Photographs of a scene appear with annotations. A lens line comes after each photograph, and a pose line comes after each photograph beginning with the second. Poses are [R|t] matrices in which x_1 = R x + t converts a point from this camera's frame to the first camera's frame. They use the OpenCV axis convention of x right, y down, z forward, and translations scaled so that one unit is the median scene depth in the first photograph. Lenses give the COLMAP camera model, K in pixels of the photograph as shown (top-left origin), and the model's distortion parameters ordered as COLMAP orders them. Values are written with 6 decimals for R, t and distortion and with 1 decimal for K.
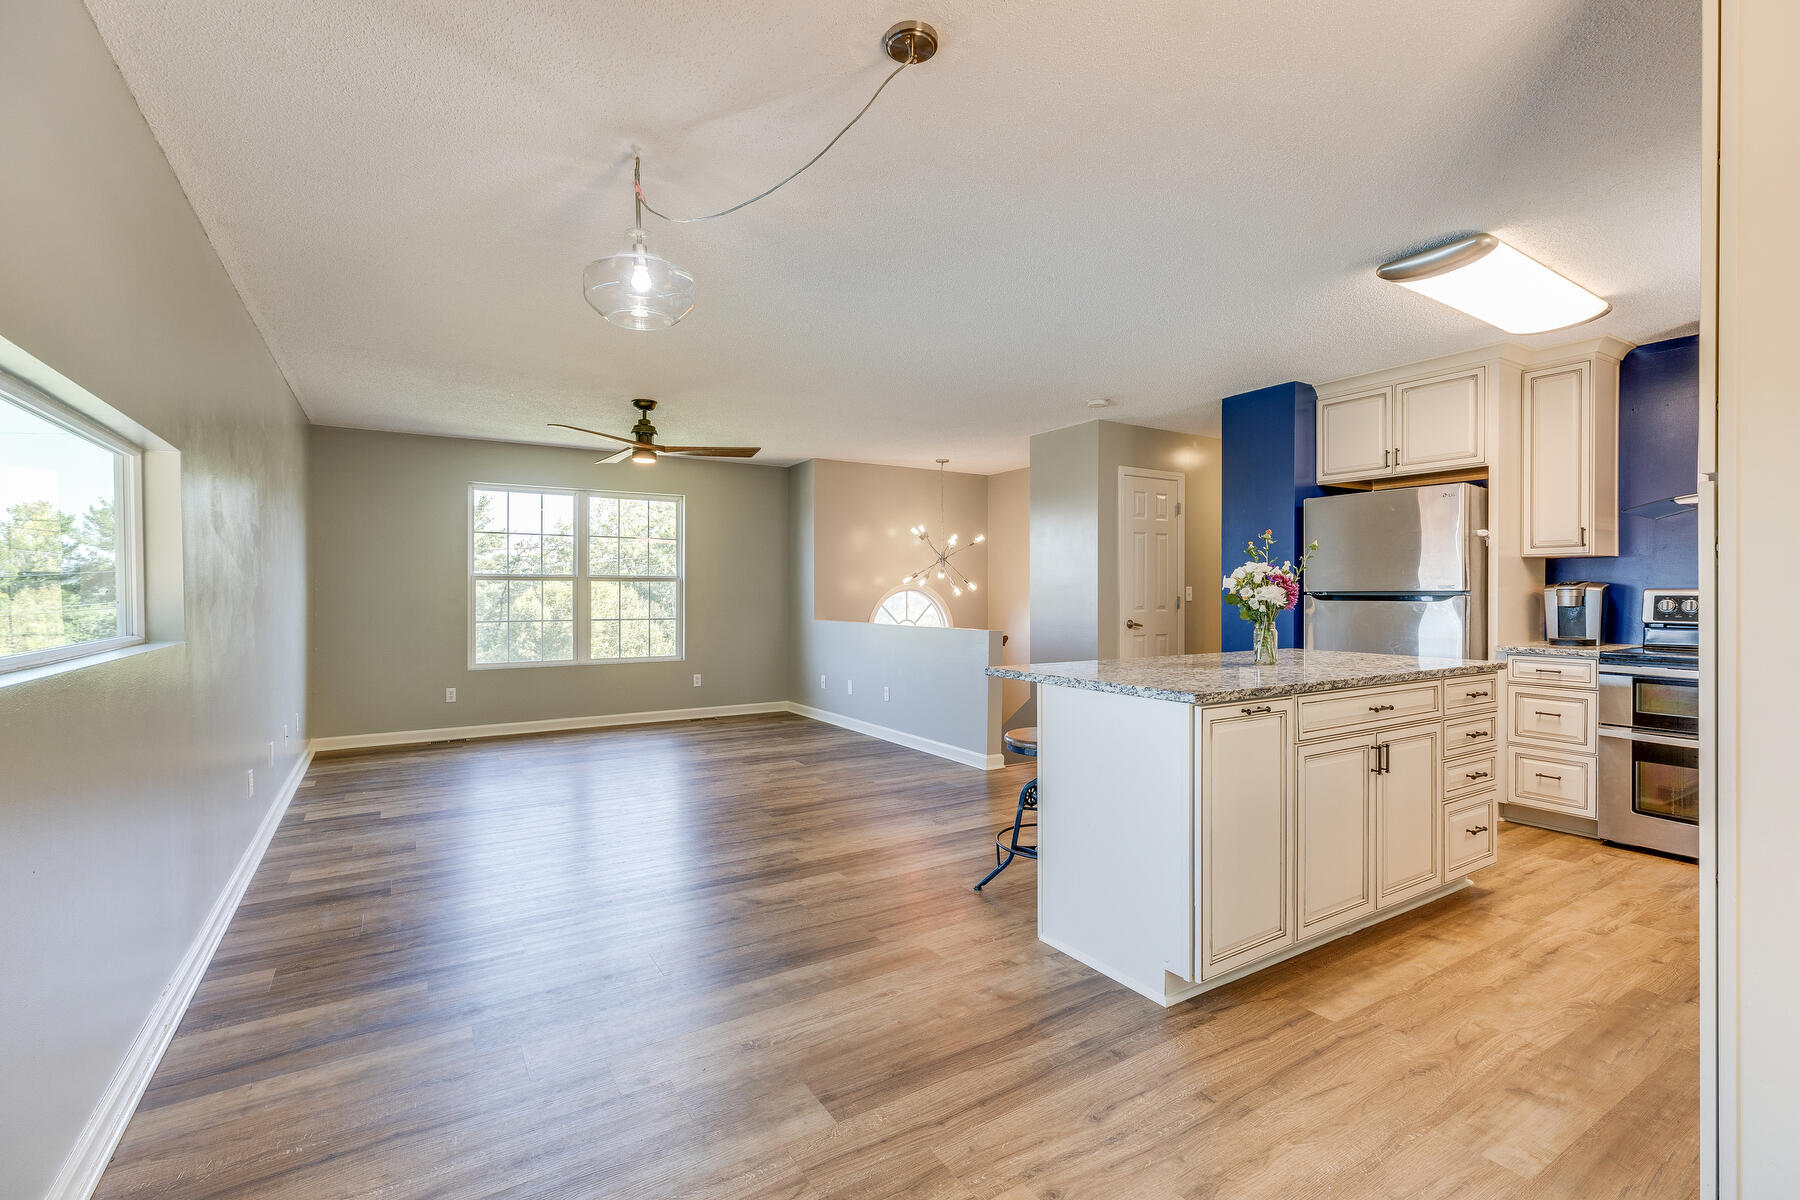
lens RADIAL K [[806.4, 0, 900.0], [0, 806.4, 595.3], [0, 0, 1]] dist [0.002831, 0.000507]
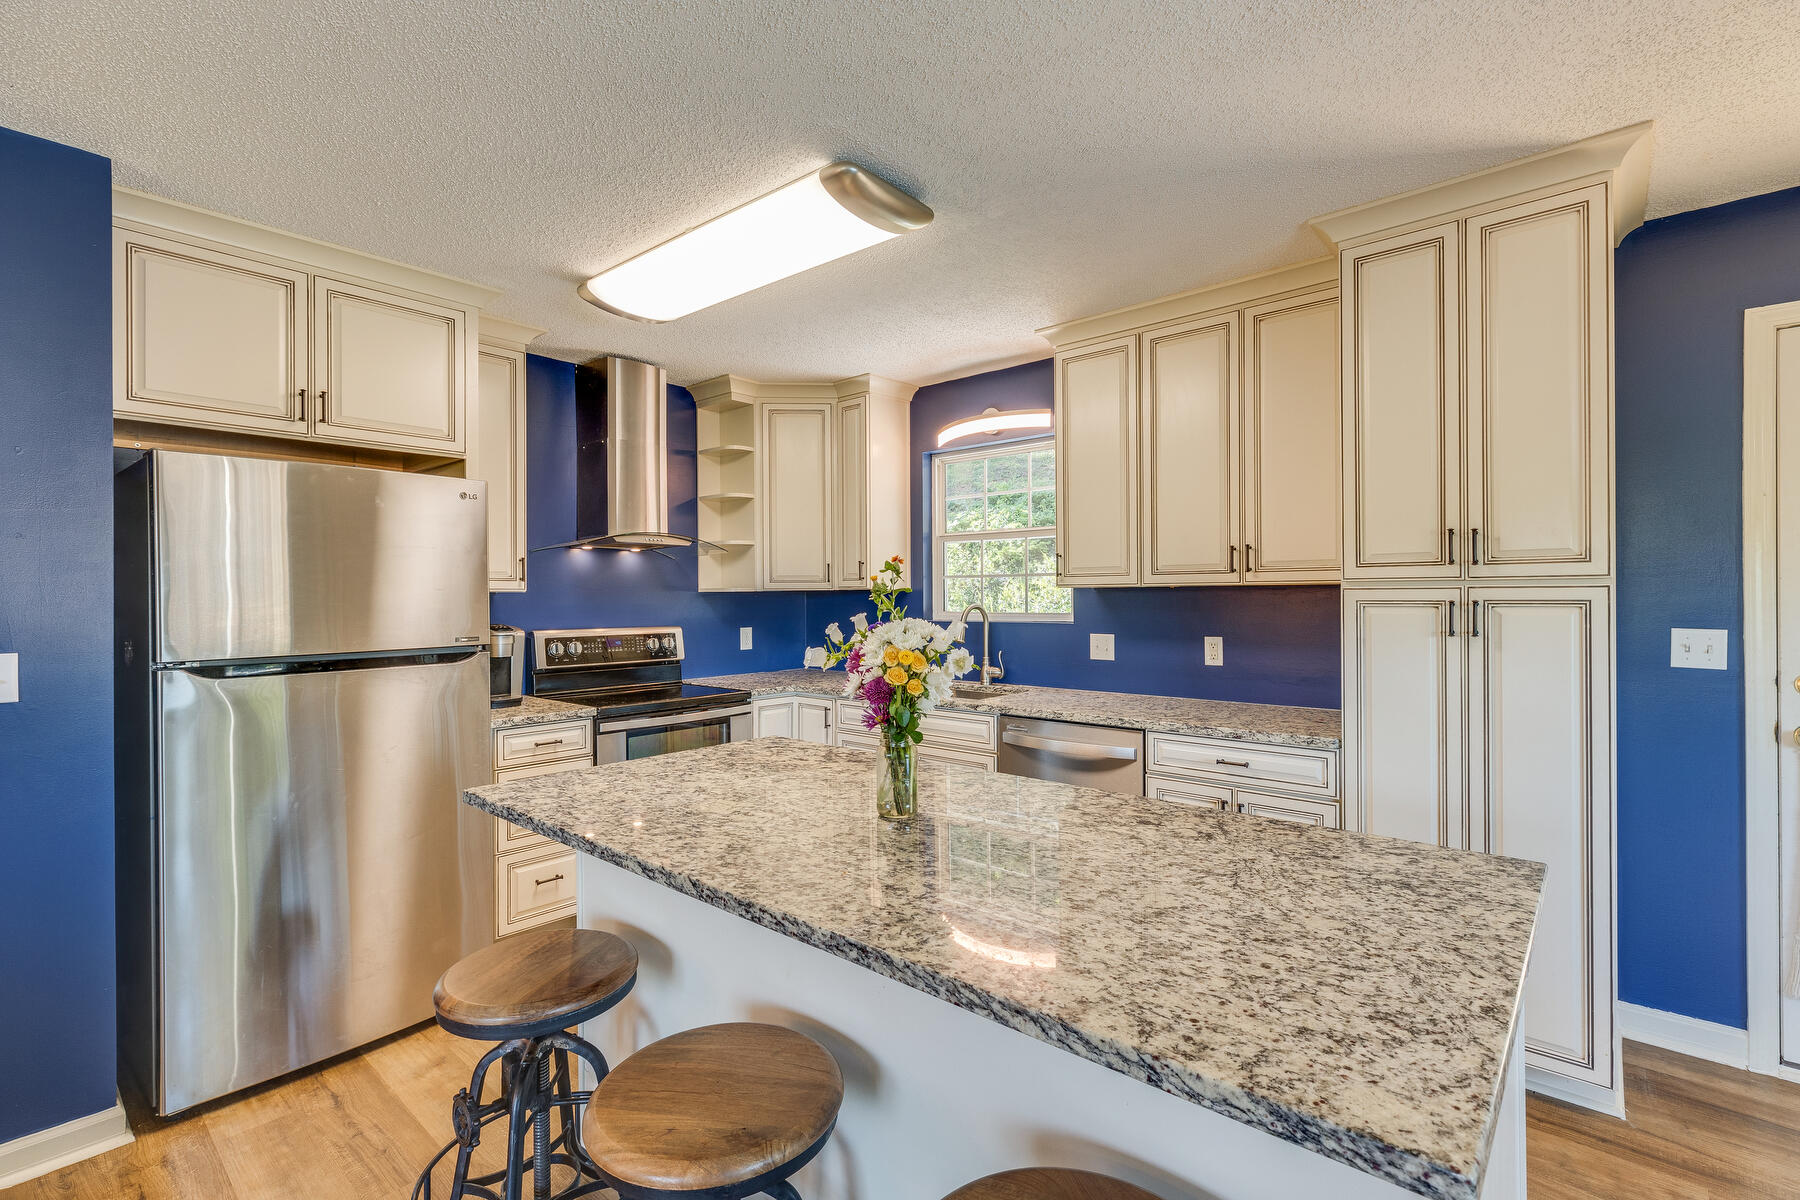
lens RADIAL K [[806.4, 0, 900.0], [0, 806.4, 595.3], [0, 0, 1]] dist [0.002831, 0.000507]
pose [[-0.283012, 0.004743, 0.959105, -0.034175], [0.012783, 0.999918, -0.001173, -0.043263], [-0.959031, 0.011928, -0.283049, 0.923174]]
